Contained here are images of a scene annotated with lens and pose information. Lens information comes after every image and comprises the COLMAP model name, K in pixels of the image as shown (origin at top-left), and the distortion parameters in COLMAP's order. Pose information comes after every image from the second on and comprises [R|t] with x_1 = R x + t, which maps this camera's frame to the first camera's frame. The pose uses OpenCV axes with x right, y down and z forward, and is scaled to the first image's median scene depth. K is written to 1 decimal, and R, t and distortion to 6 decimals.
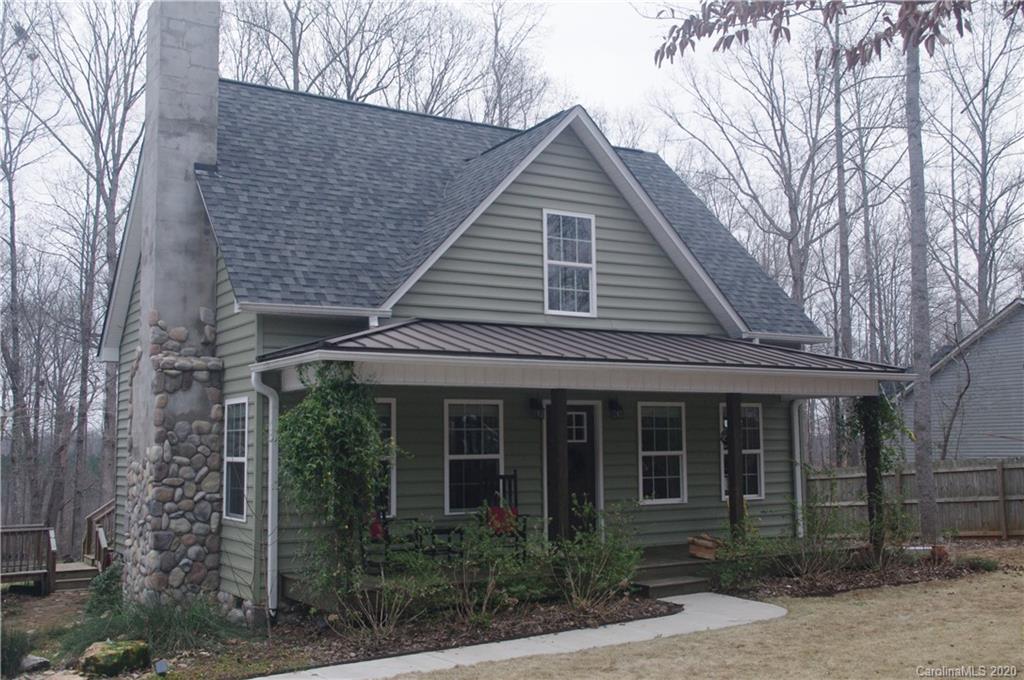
lens RADIAL K [[1072.7, 0, 513.0], [0, 1072.7, 333.6], [0, 0, 1]] dist [0.004476, 0.000000]
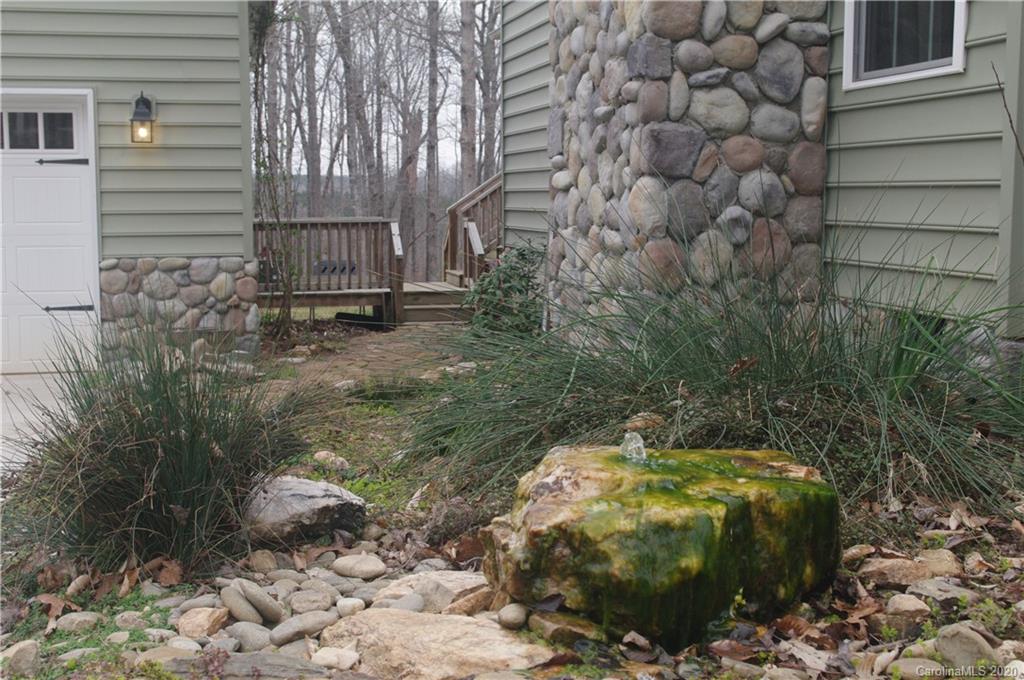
lens RADIAL K [[1327.5, 0, 514.2], [0, 1327.5, 339.4], [0, 0, 1]] dist [-0.027384, 0.000000]
pose [[0.949591, 0.044258, -0.310351, -0.234998], [0.023836, 0.976925, 0.212249, 0.157301], [0.312583, -0.208947, 0.926624, 0.564485]]
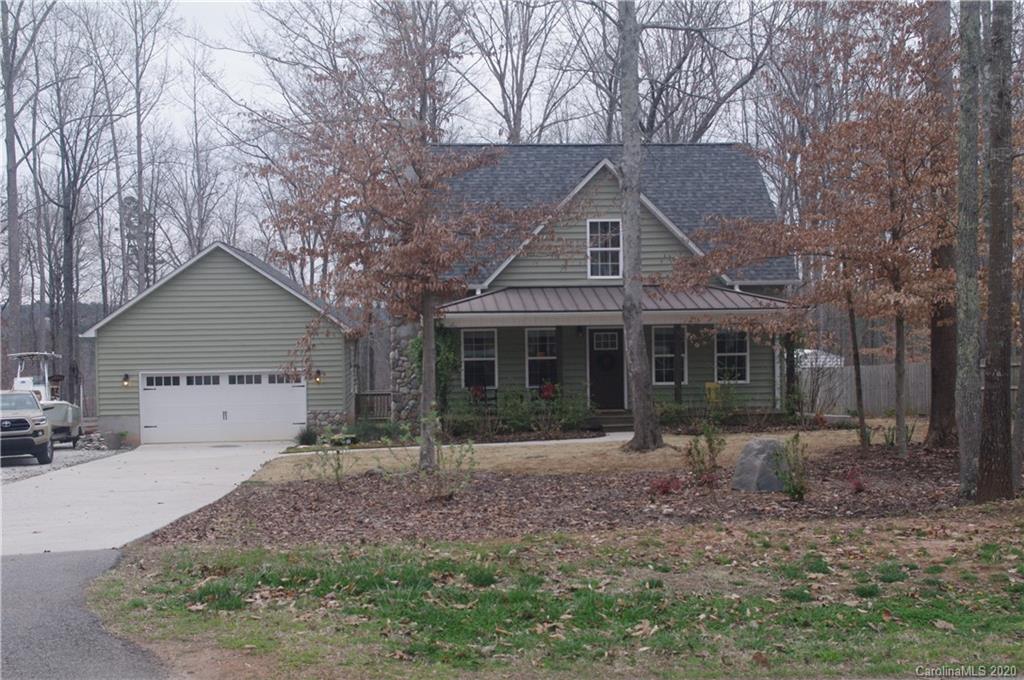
lens RADIAL K [[1172.7, 0, 511.1], [0, 1172.7, 341.0], [0, 0, 1]] dist [-0.014582, 0.000000]
pose [[0.895300, 0.004566, -0.445440, 0.870269], [0.052399, 0.991926, 0.115487, -0.163852], [0.442371, -0.126736, 0.887832, -0.893420]]
